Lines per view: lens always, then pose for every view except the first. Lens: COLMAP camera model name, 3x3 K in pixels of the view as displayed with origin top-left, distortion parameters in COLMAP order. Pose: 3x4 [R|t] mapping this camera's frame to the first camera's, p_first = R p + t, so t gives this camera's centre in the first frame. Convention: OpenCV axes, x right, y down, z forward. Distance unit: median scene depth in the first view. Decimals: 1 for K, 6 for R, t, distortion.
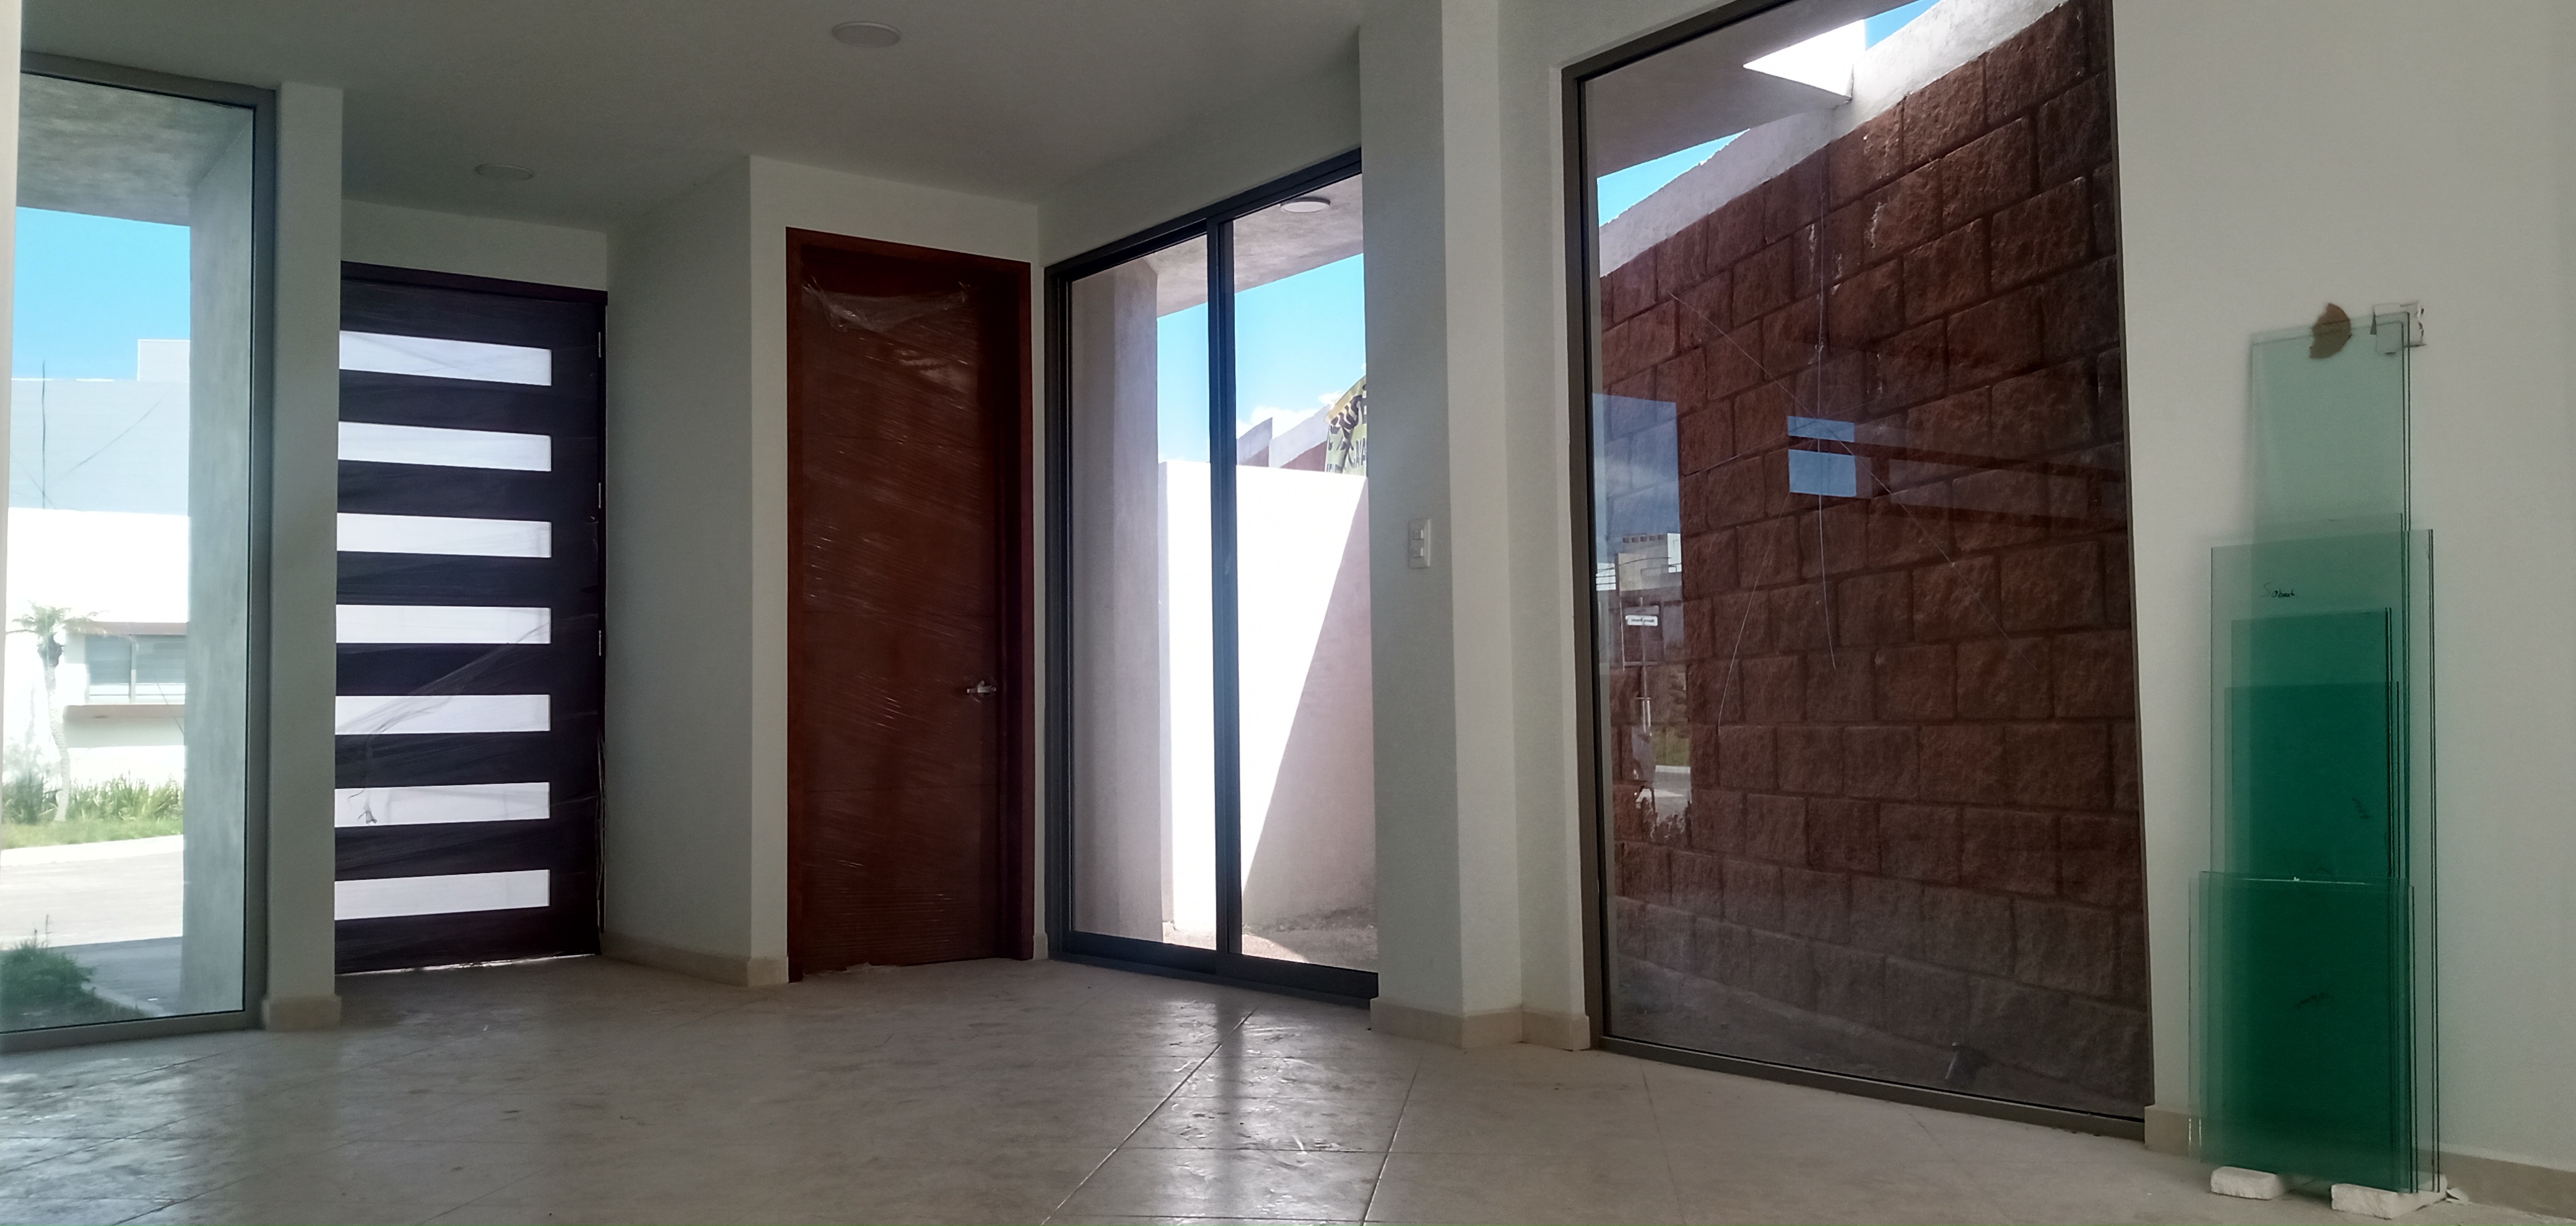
lens RADIAL K [[1908.2, 0, 1288.0], [0, 1908.2, 613.0], [0, 0, 1]] dist [0.033682, -0.063220]
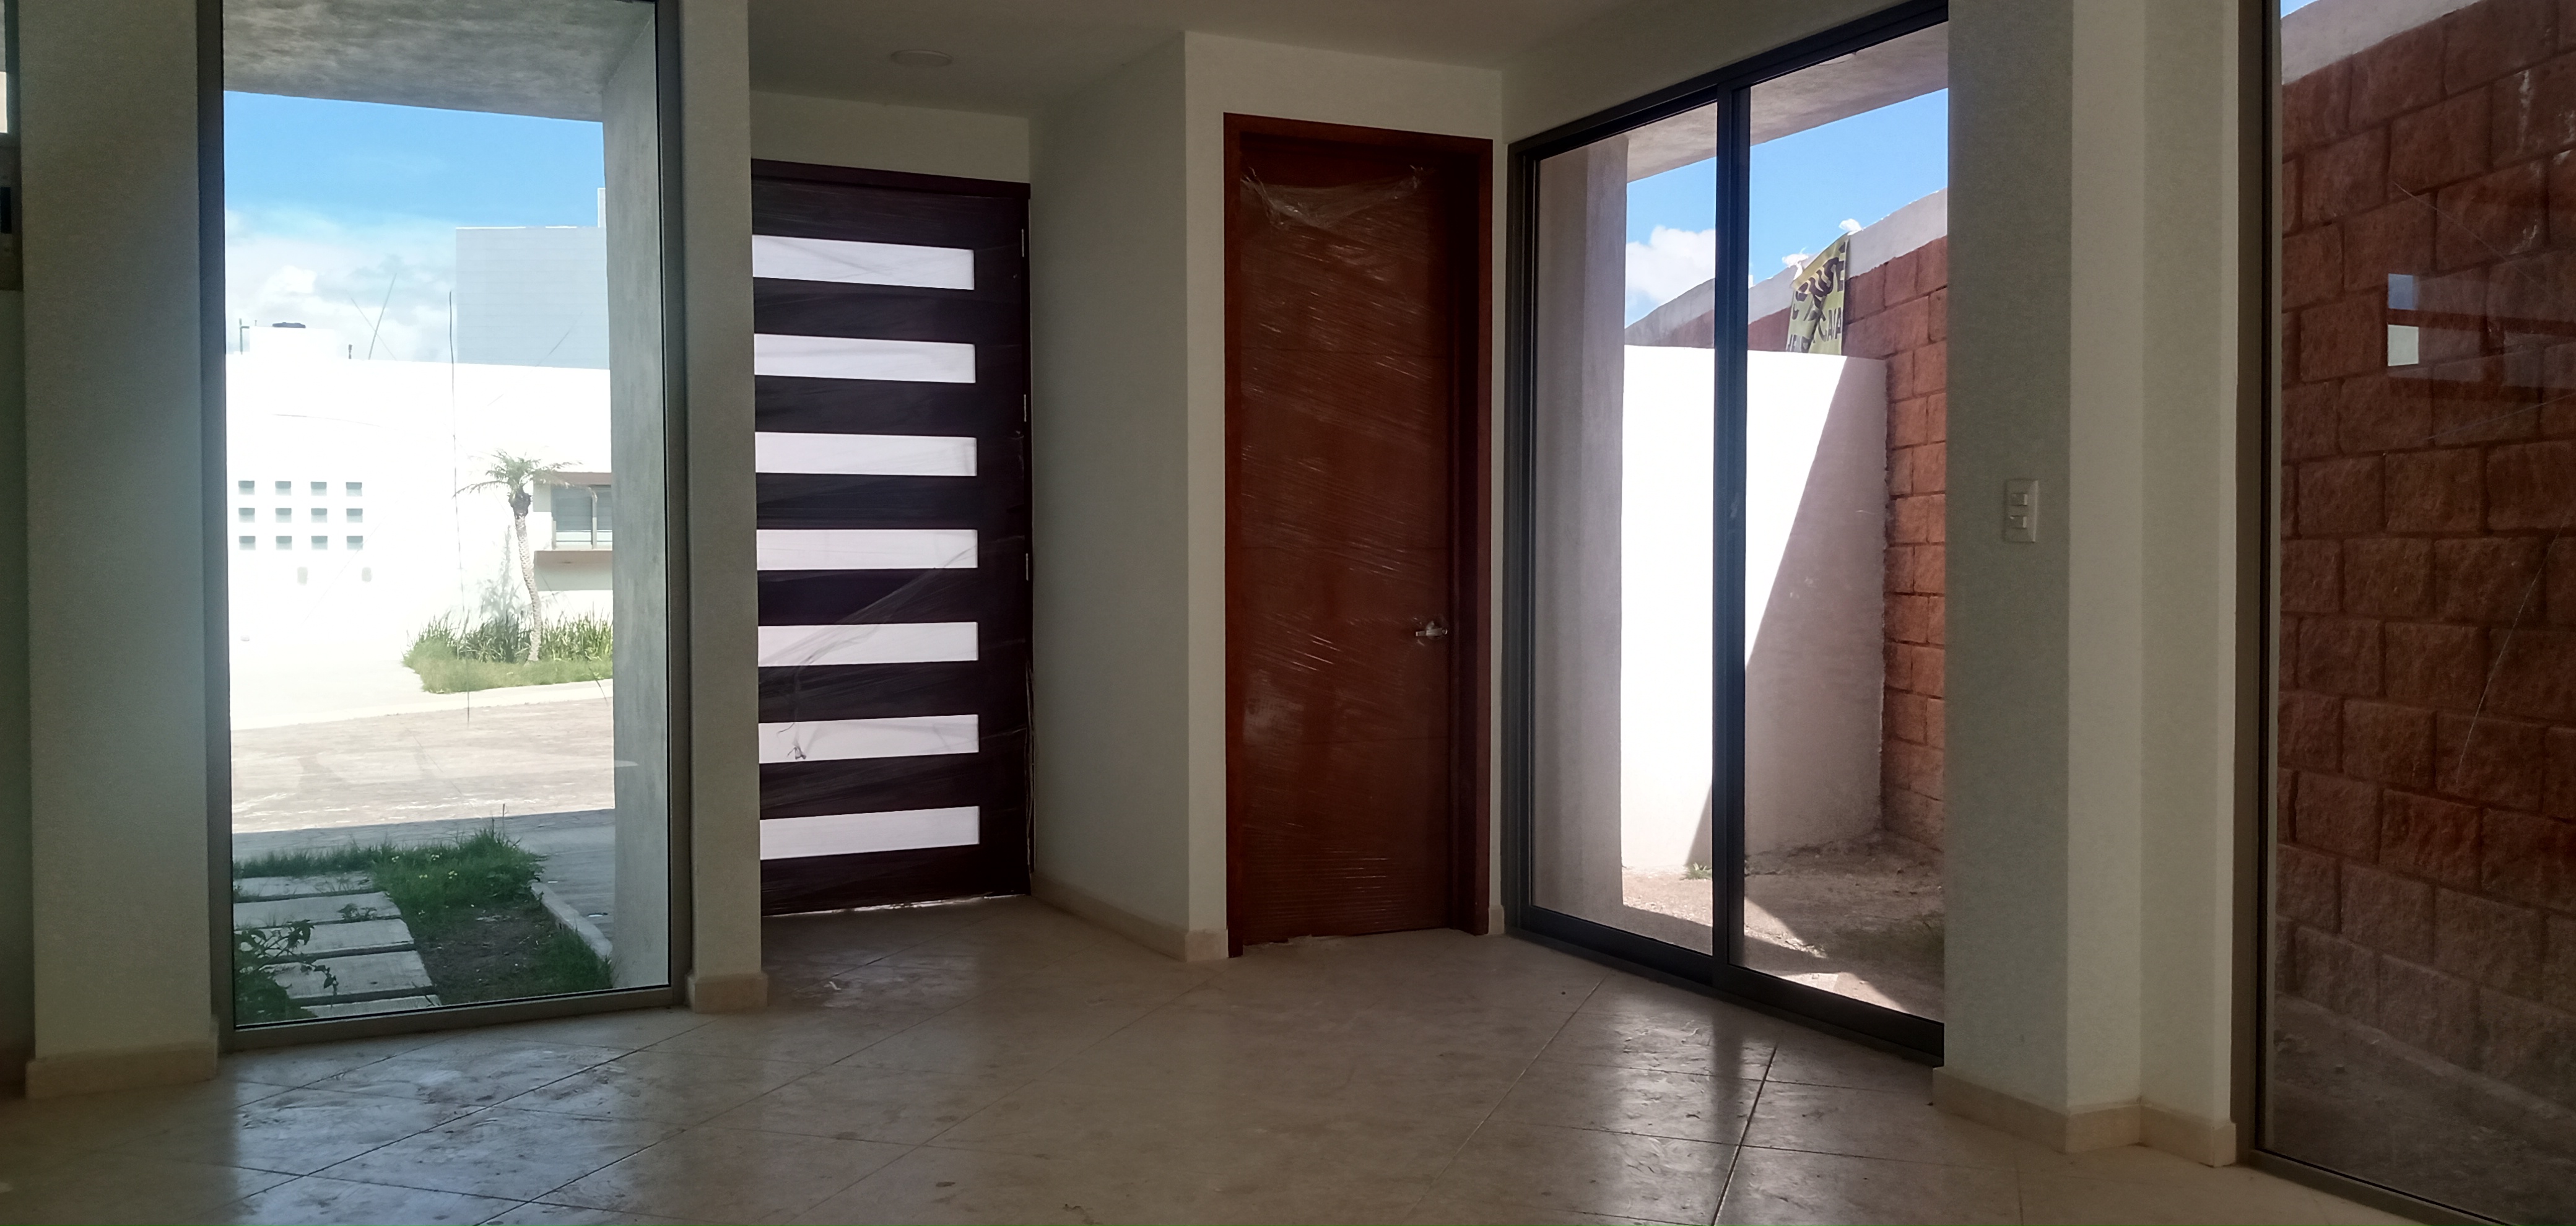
lens RADIAL K [[1951.0, 0, 1309.5], [0, 1951.0, 626.1], [0, 0, 1]] dist [0.040203, -0.109201]
pose [[0.981310, 0.017572, -0.191632, -0.043803], [-0.001068, 0.996304, 0.085887, -0.040539], [0.192433, -0.084077, 0.977702, 0.106784]]
